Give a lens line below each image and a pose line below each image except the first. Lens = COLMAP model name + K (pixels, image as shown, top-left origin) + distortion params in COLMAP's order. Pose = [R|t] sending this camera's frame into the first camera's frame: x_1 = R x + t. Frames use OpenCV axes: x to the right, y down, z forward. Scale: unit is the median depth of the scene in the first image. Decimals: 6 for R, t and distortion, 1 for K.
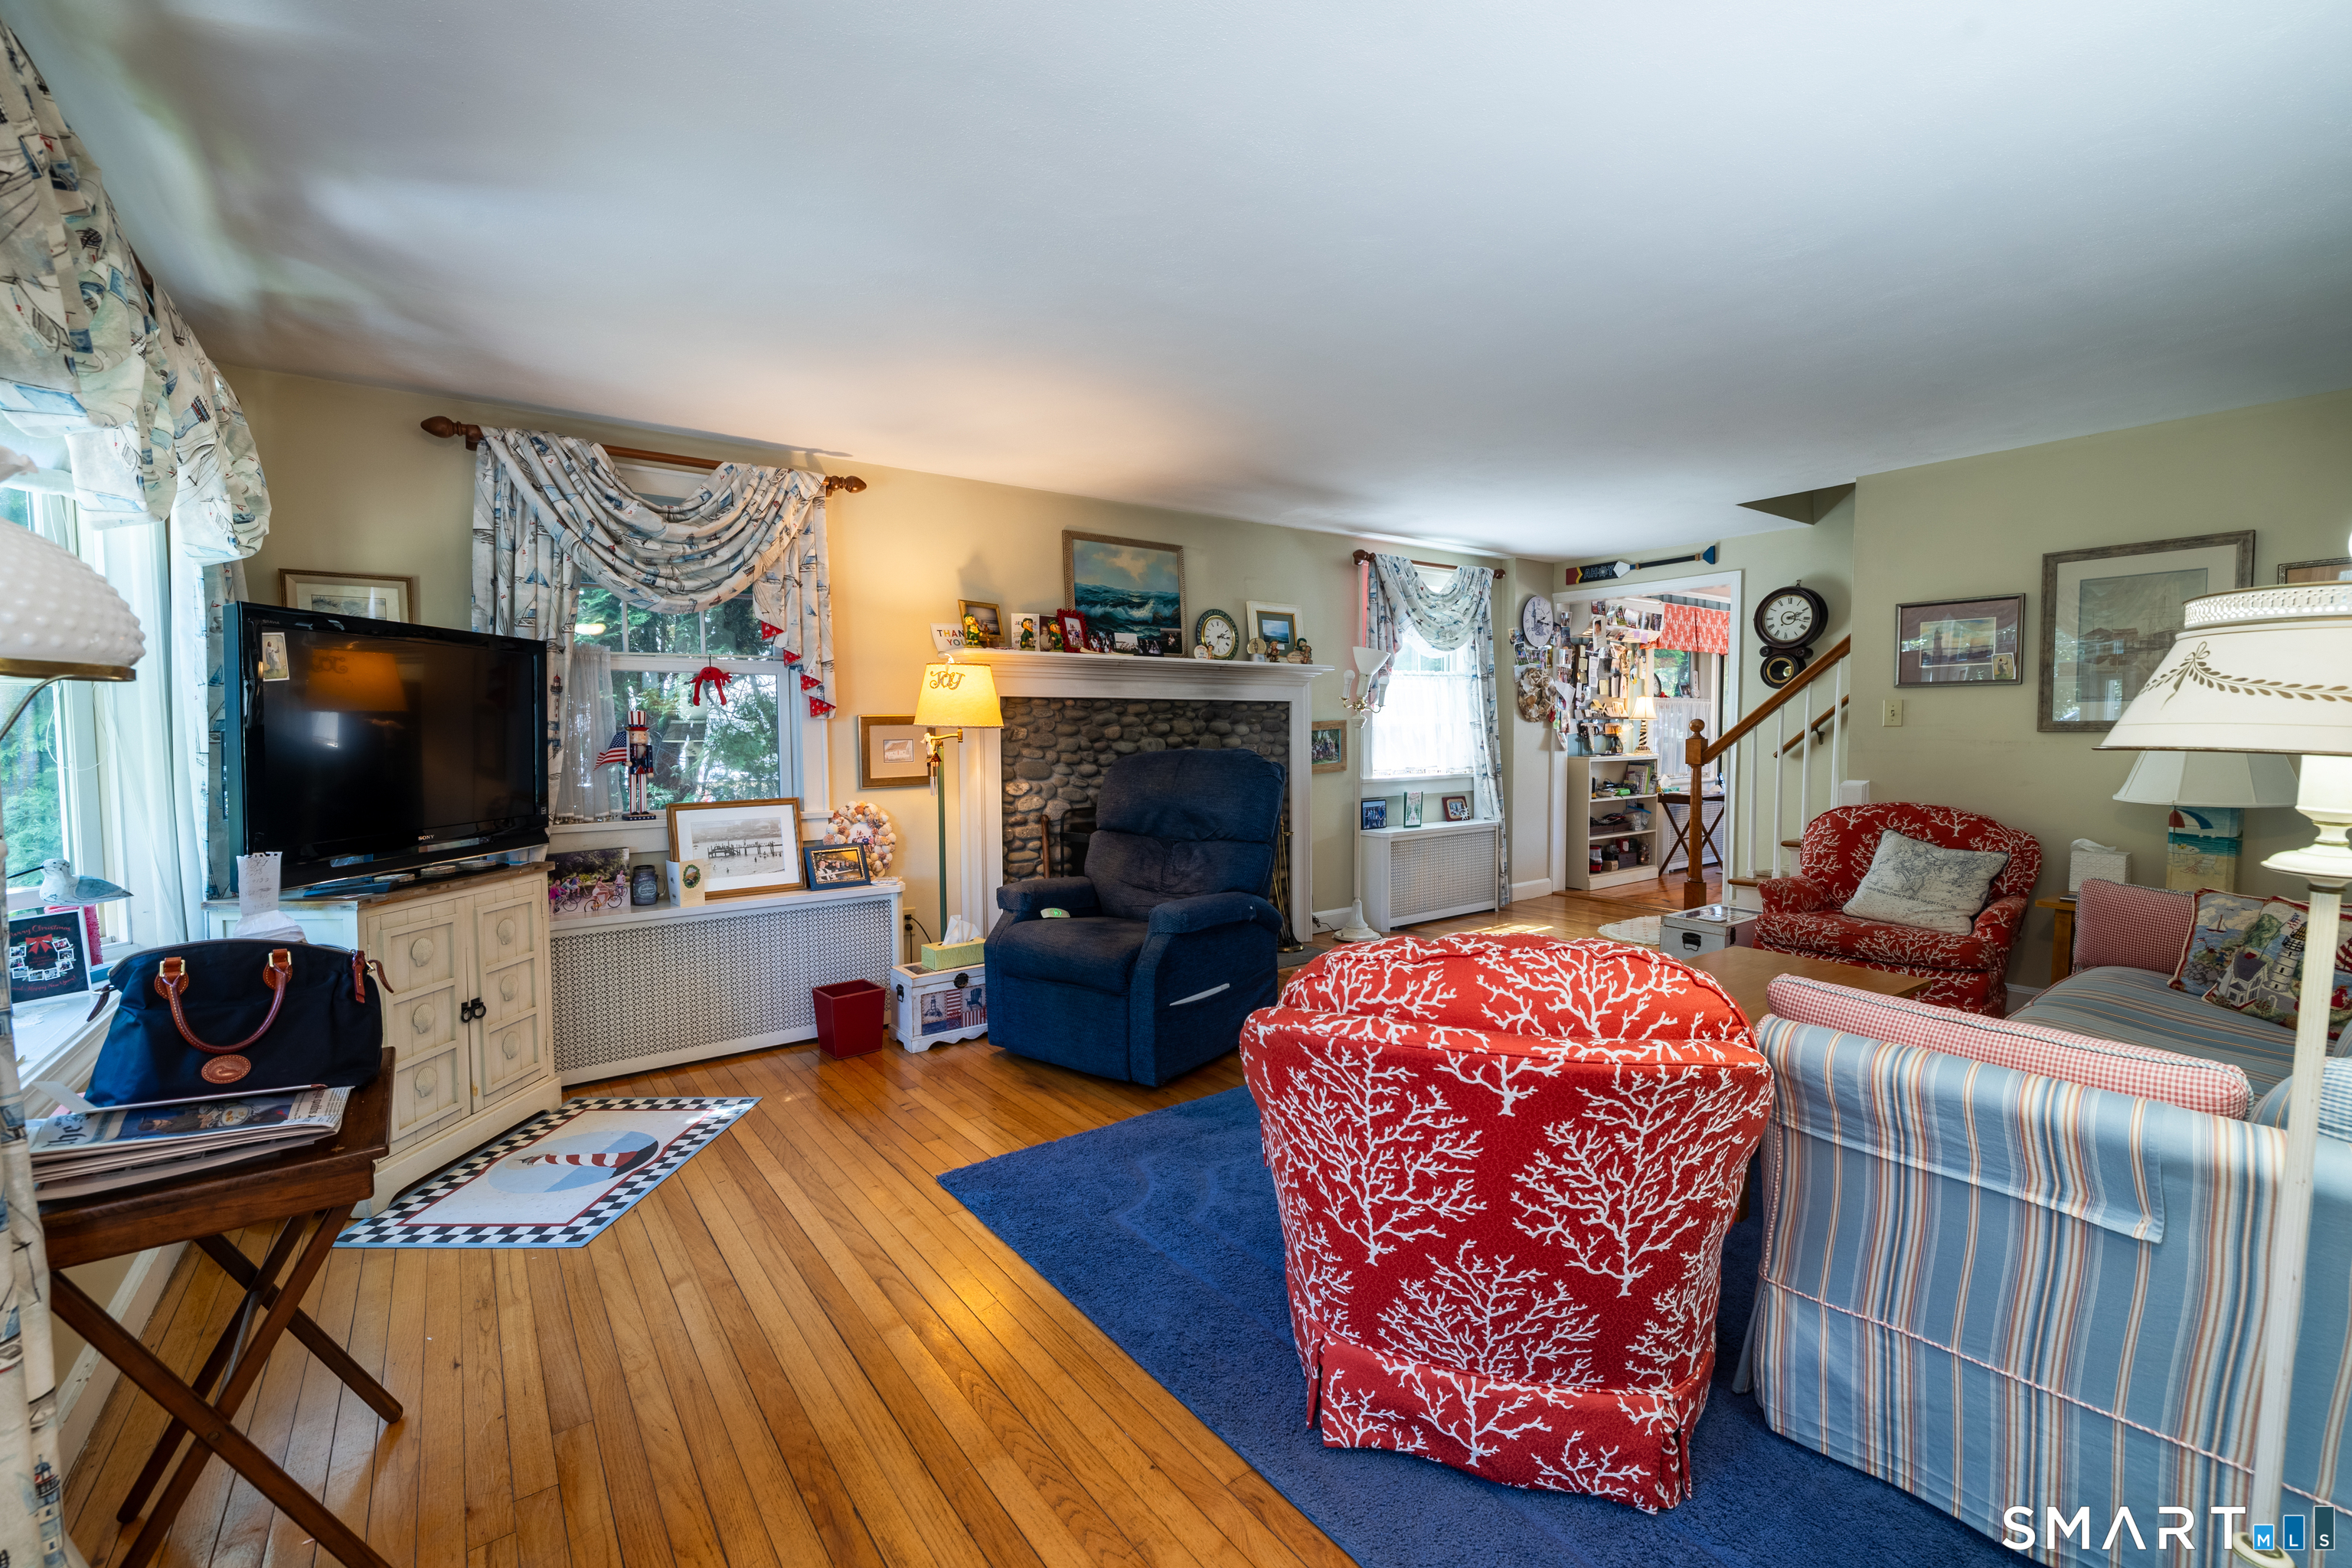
lens RADIAL K [[981.4, 0, 1187.6], [0, 981.4, 780.6], [0, 0, 1]] dist [0.002476, 0.000129]
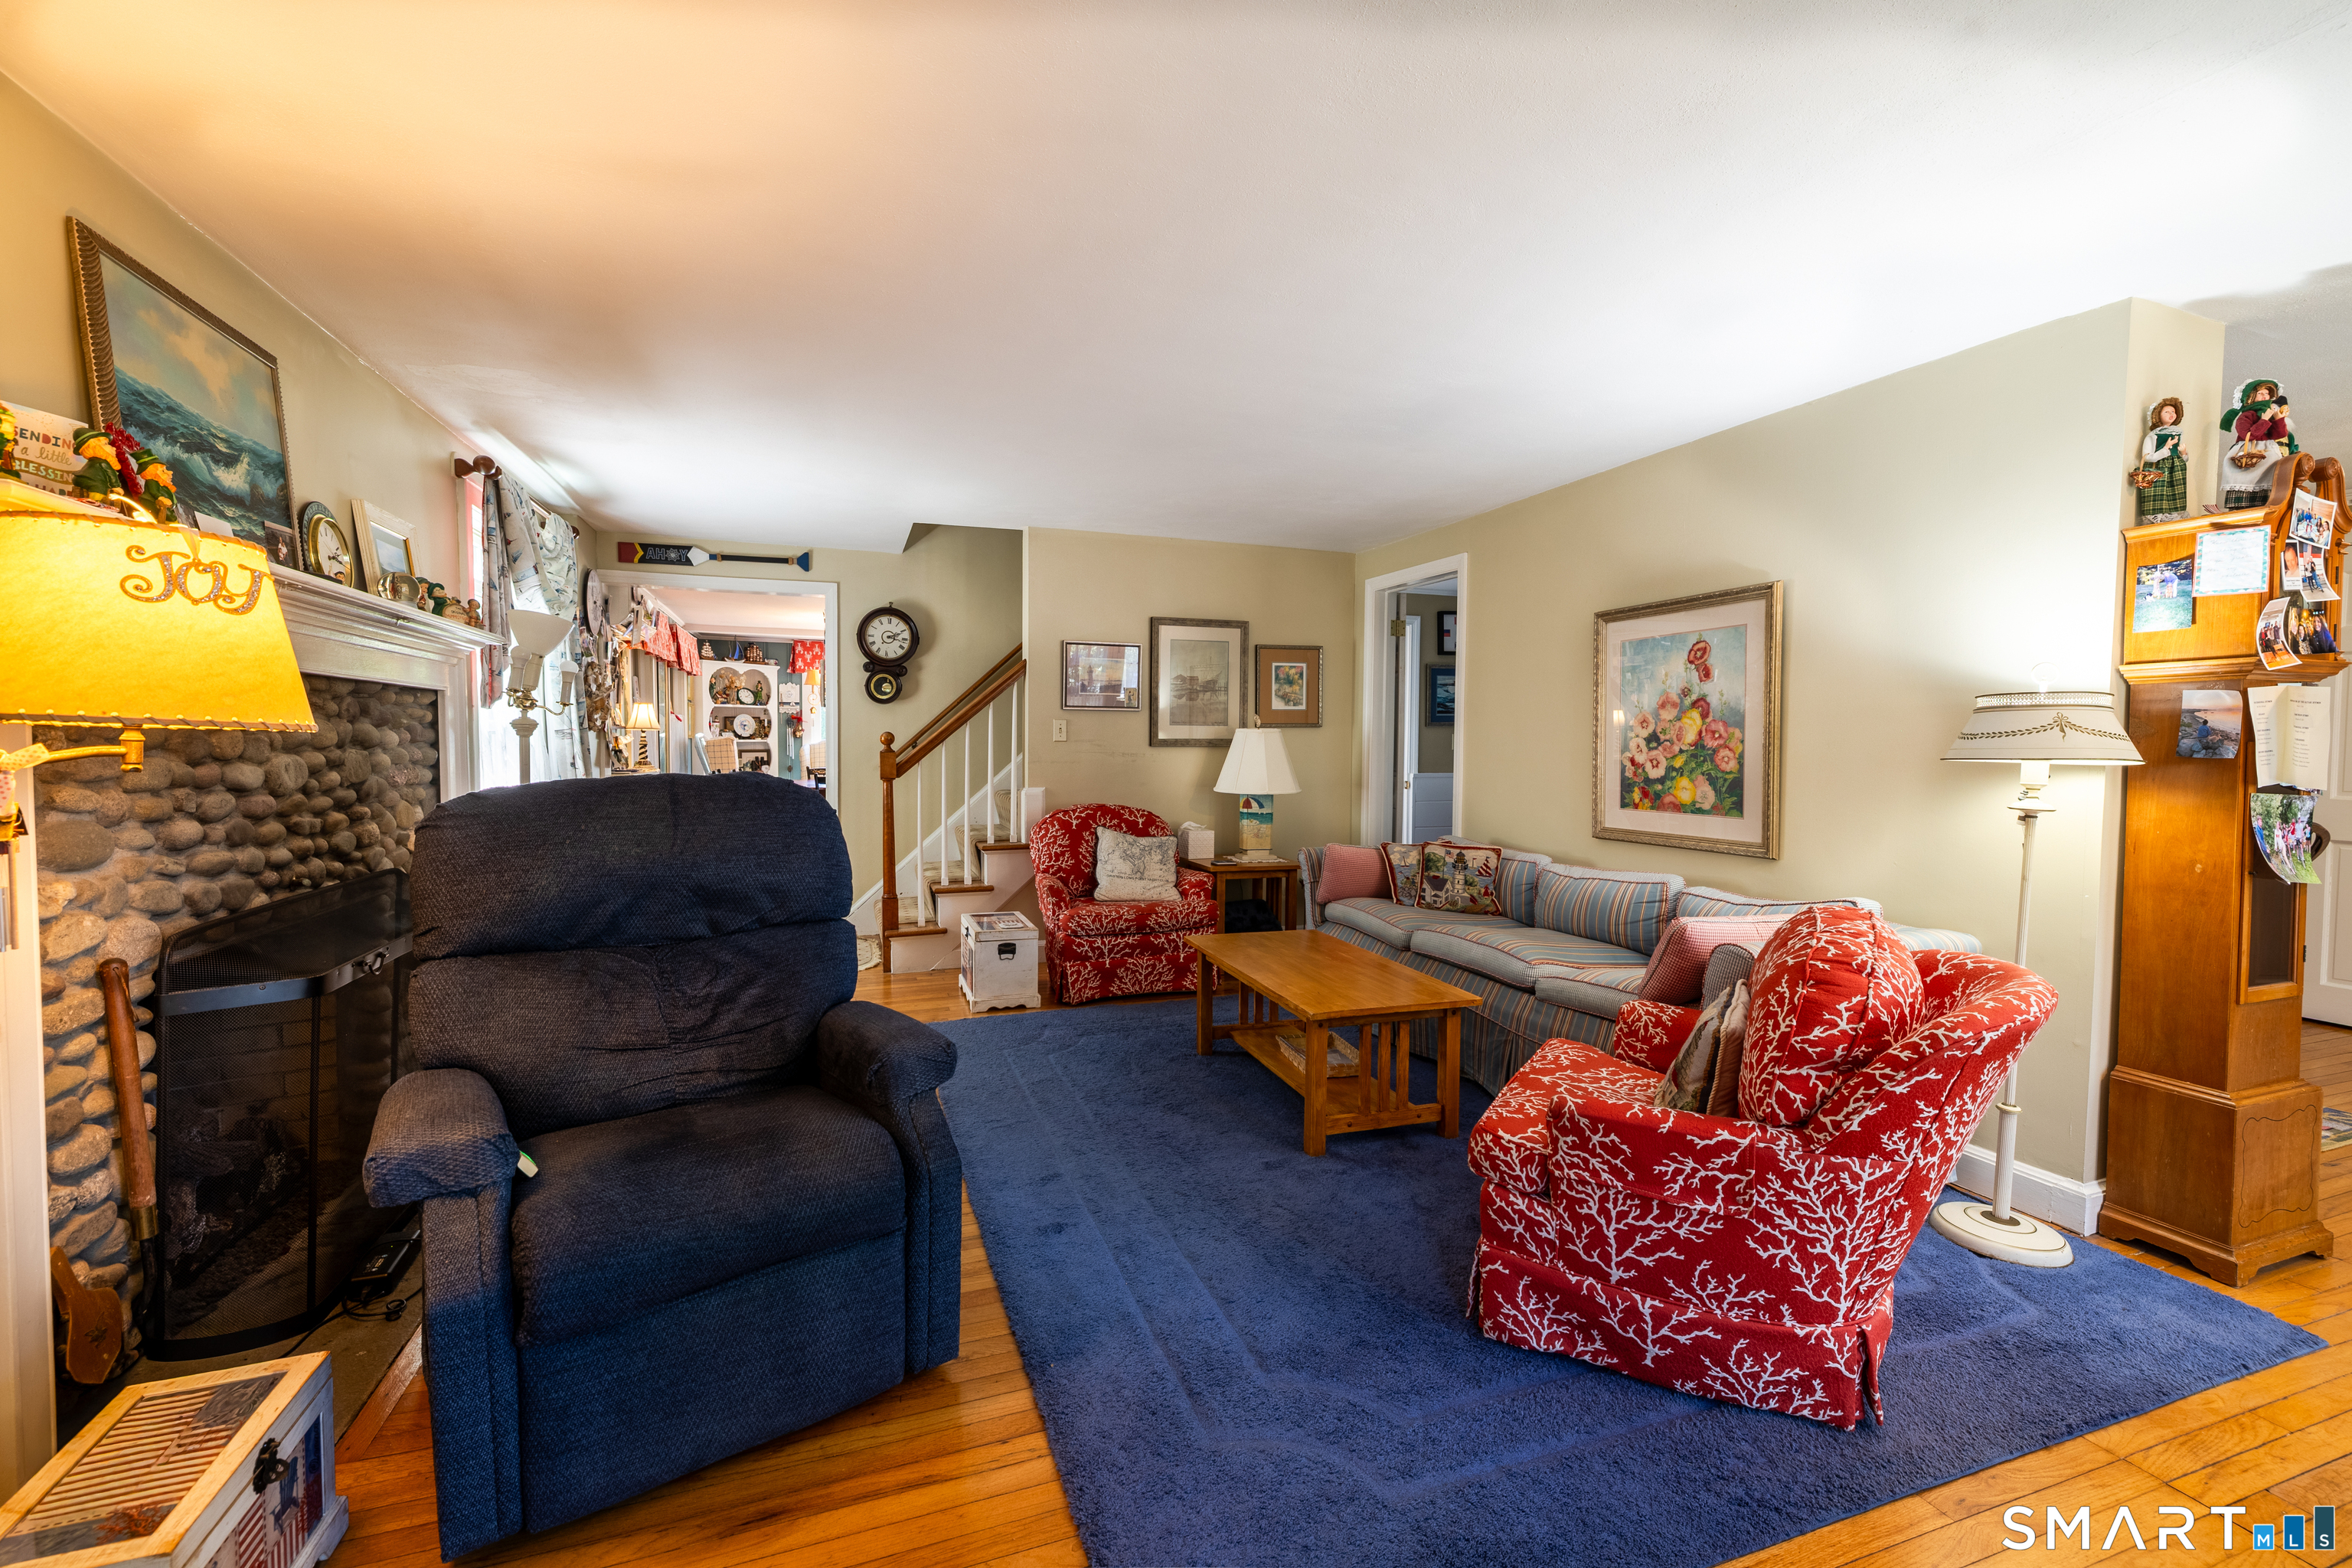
lens RADIAL K [[981.4, 0, 1187.6], [0, 981.4, 780.6], [0, 0, 1]] dist [0.002476, 0.000129]
pose [[0.304366, -0.031443, 0.952036, -0.344456], [0.042851, 0.998895, 0.019292, -0.021497], [-0.951591, 0.034924, 0.305377, 0.441213]]
